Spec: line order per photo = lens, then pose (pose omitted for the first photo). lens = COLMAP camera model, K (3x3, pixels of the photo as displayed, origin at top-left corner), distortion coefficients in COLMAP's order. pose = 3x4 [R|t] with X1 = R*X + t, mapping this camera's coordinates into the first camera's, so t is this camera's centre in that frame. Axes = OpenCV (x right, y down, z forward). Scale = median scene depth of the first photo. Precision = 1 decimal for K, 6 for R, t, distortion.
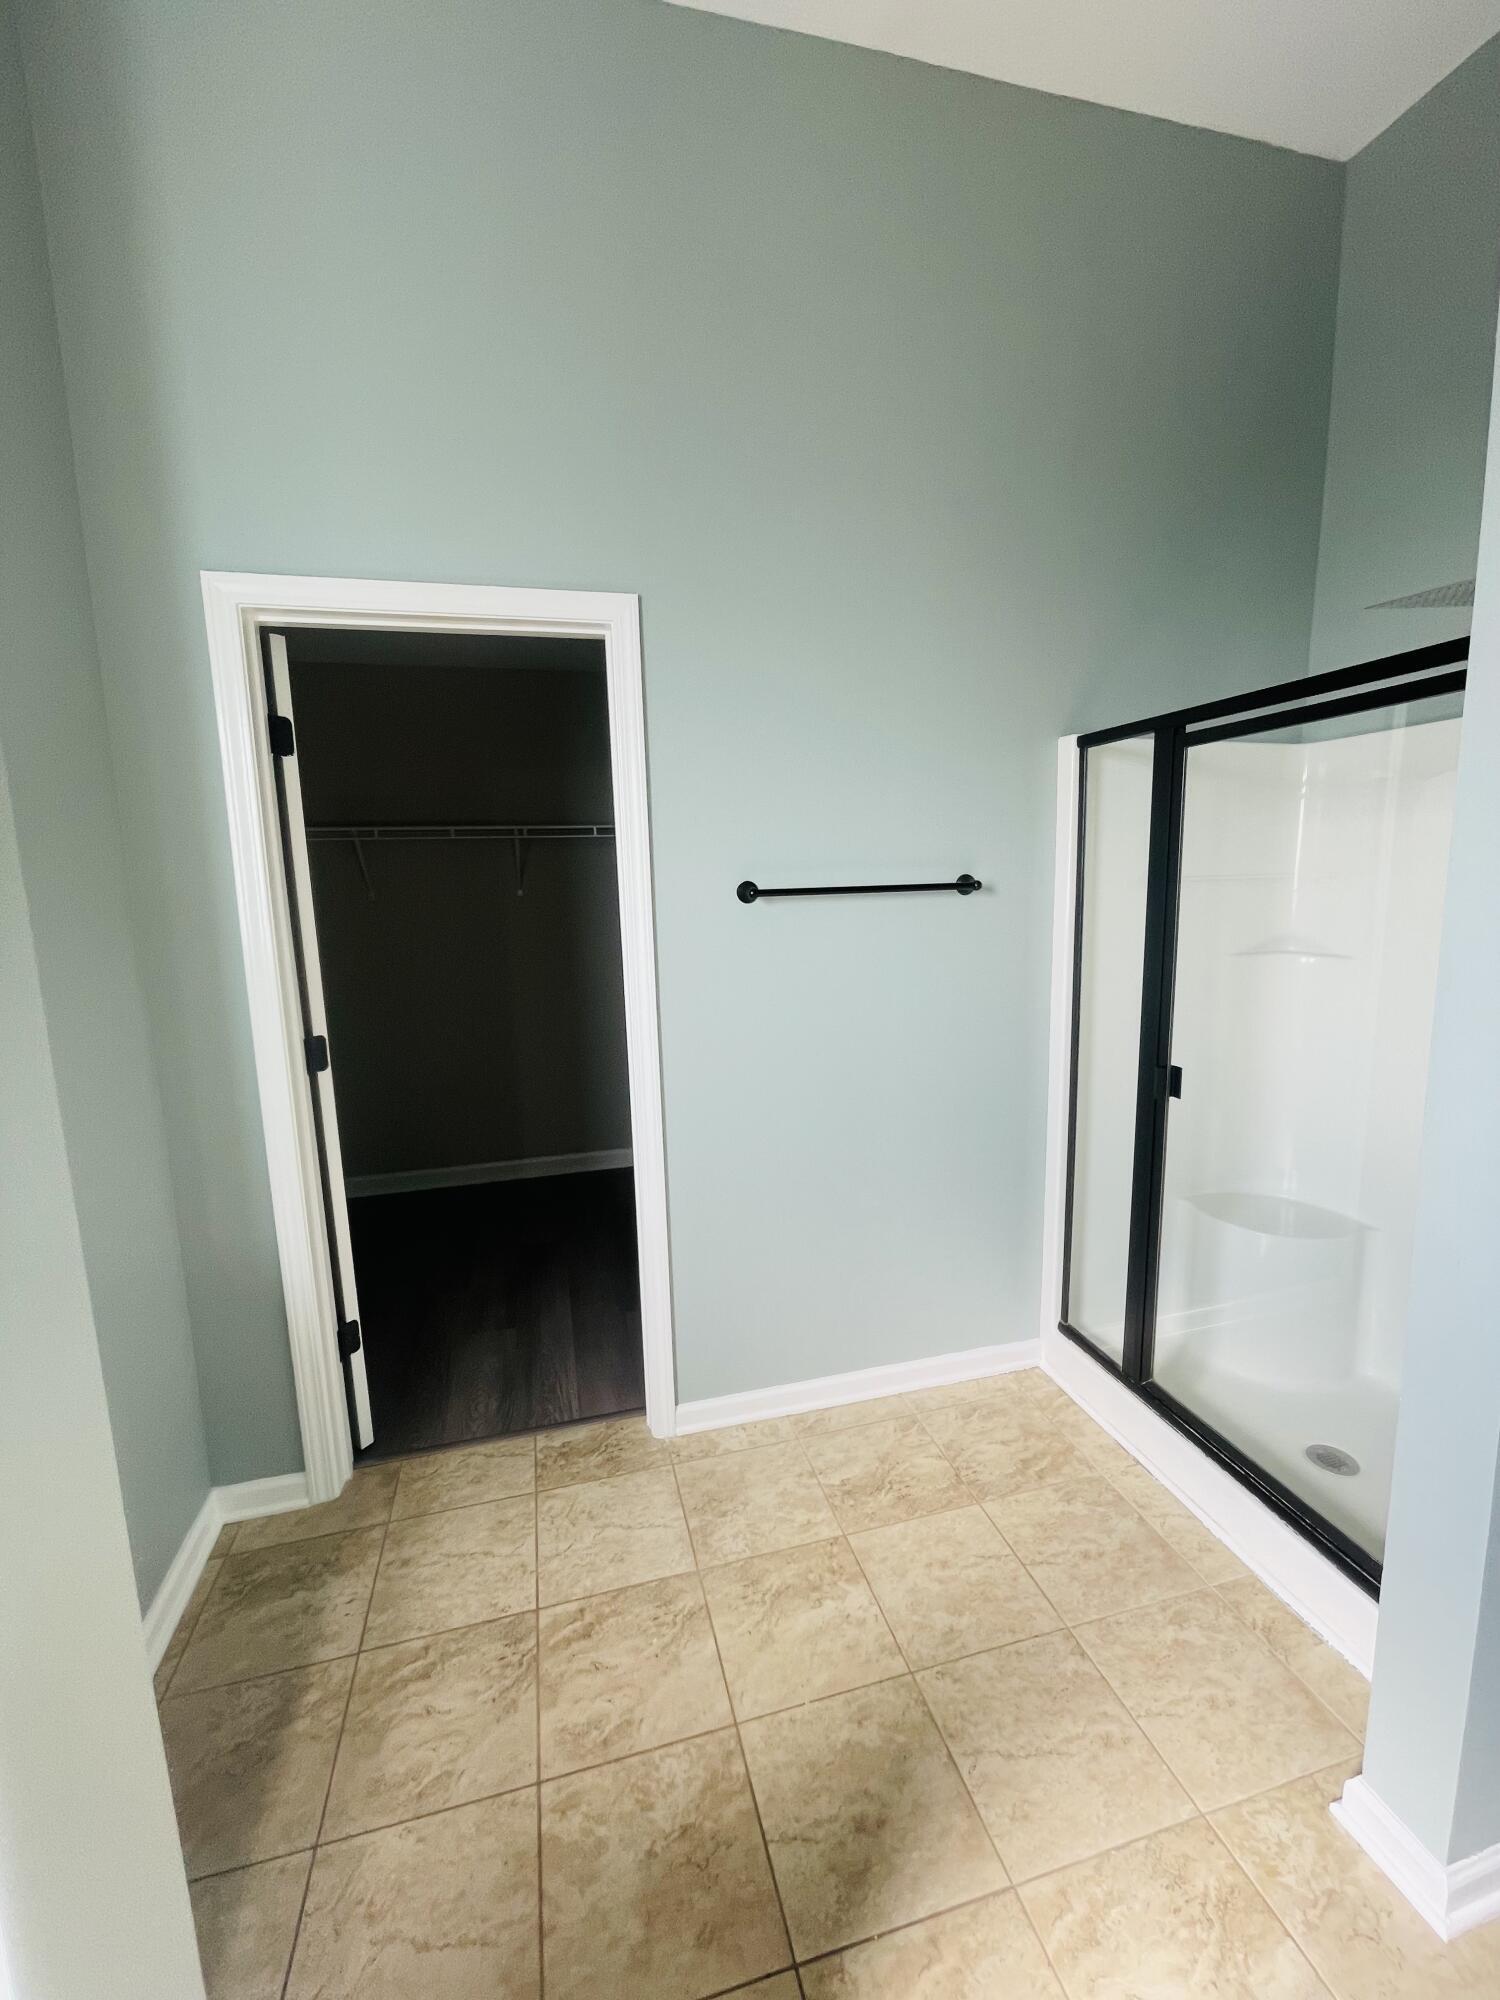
lens RADIAL K [[811.7, 0, 759.2], [0, 811.7, 997.8], [0, 0, 1]] dist [-0.003343, -0.000173]
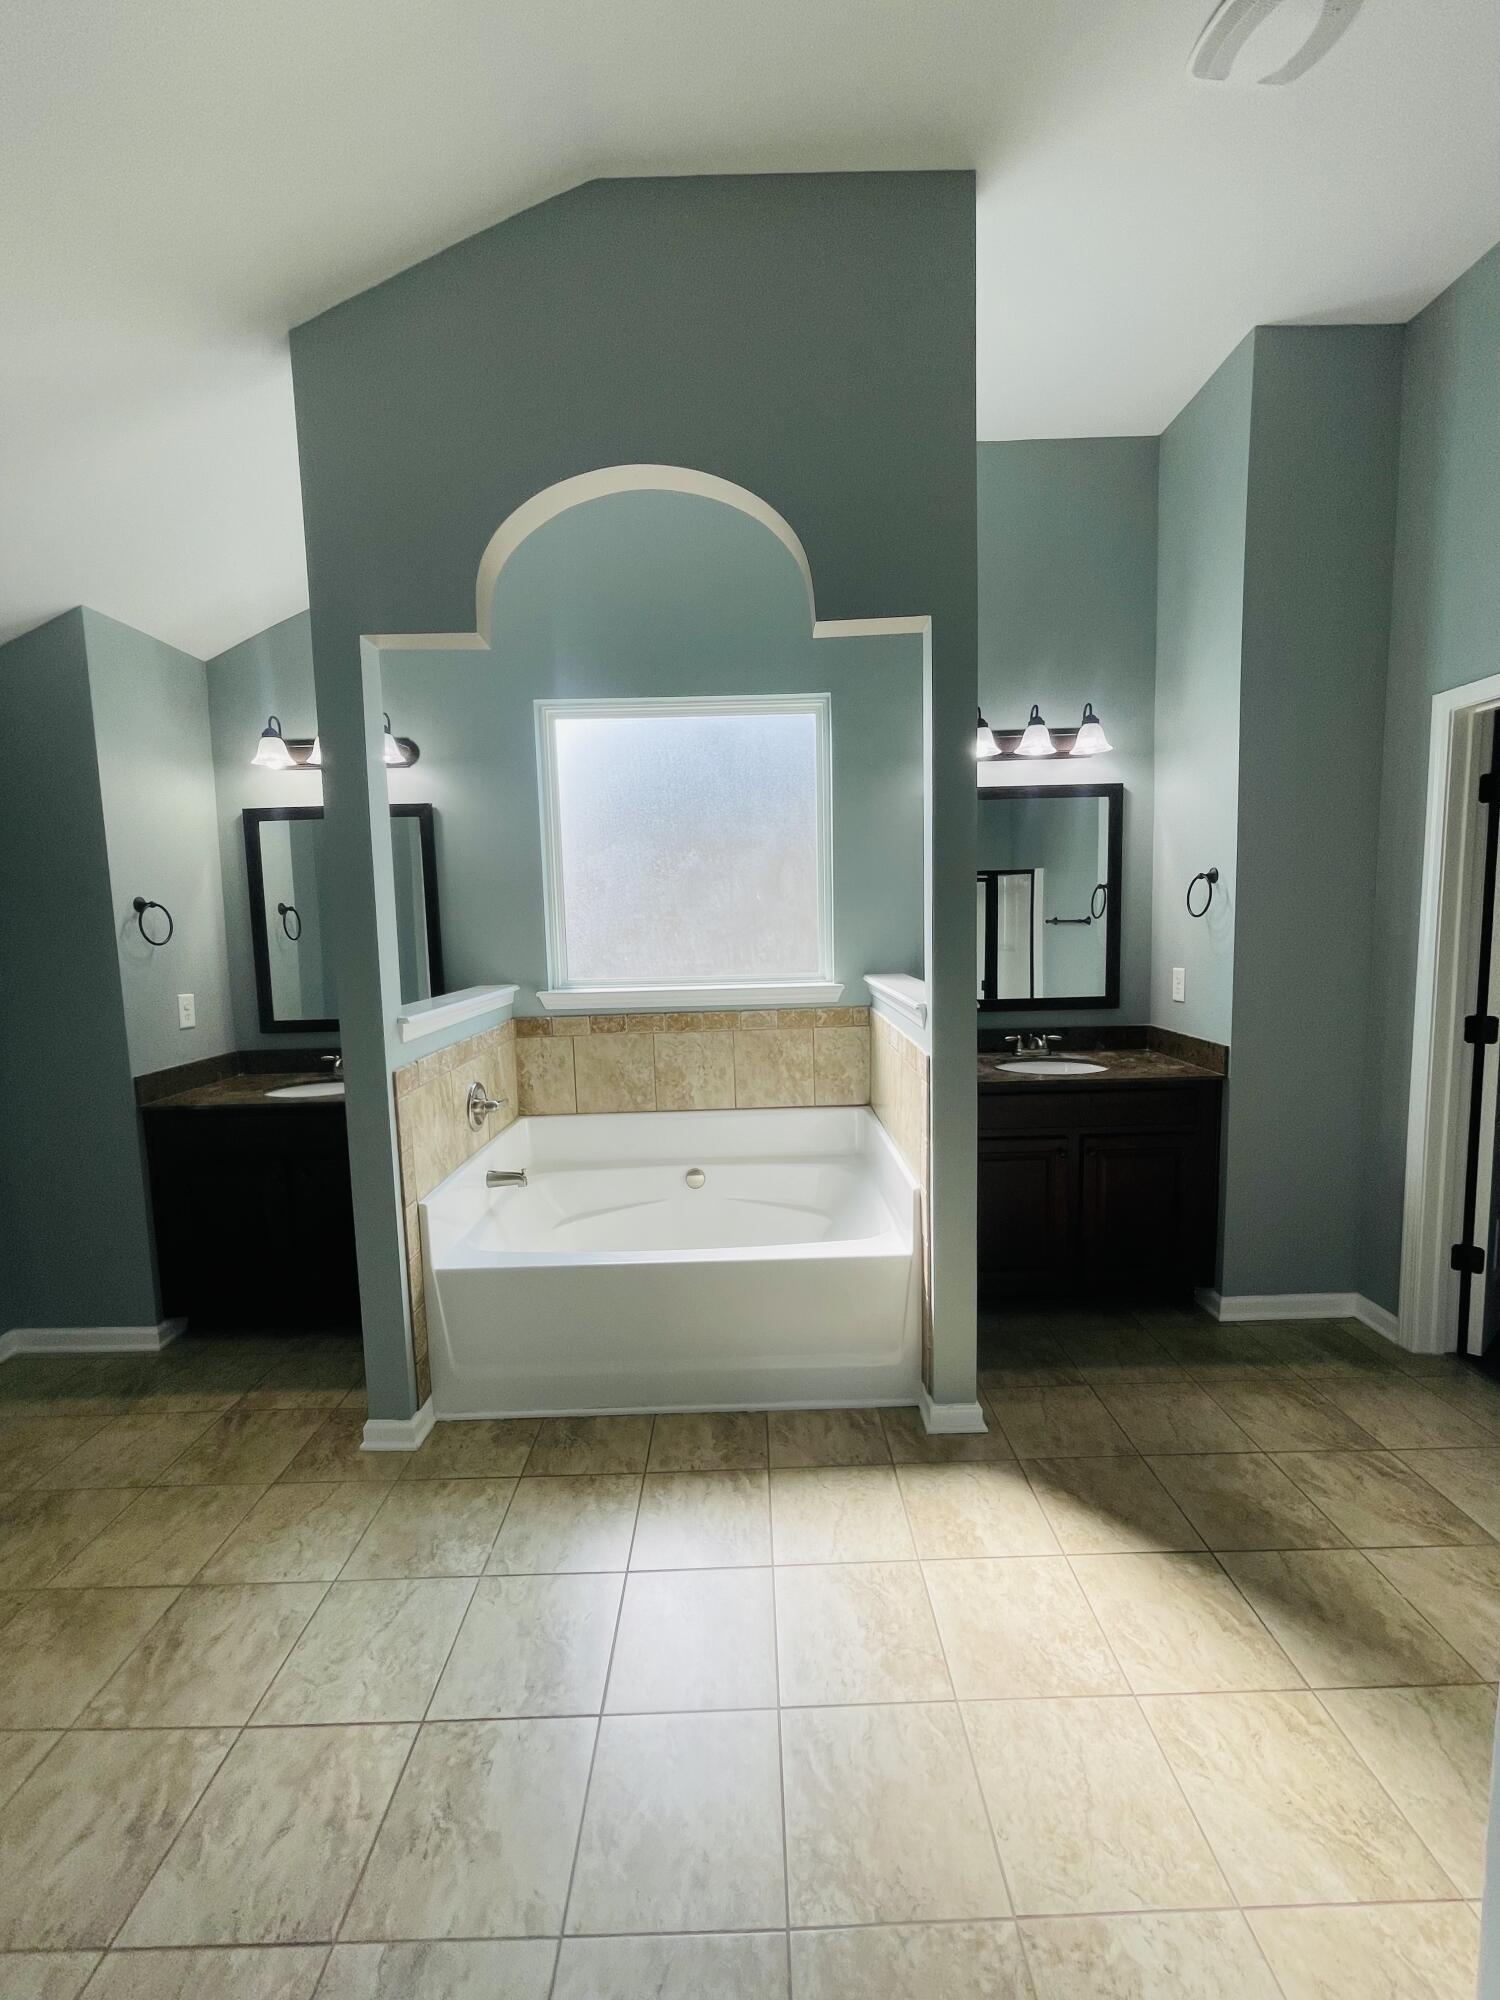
lens RADIAL K [[811.7, 0, 759.2], [0, 811.7, 997.8], [0, 0, 1]] dist [-0.003343, -0.000173]
pose [[-0.242523, 0.126877, -0.961813, 1.315505], [-0.119294, 0.979987, 0.159355, -0.064441], [0.962783, 0.153386, -0.222534, 0.219558]]
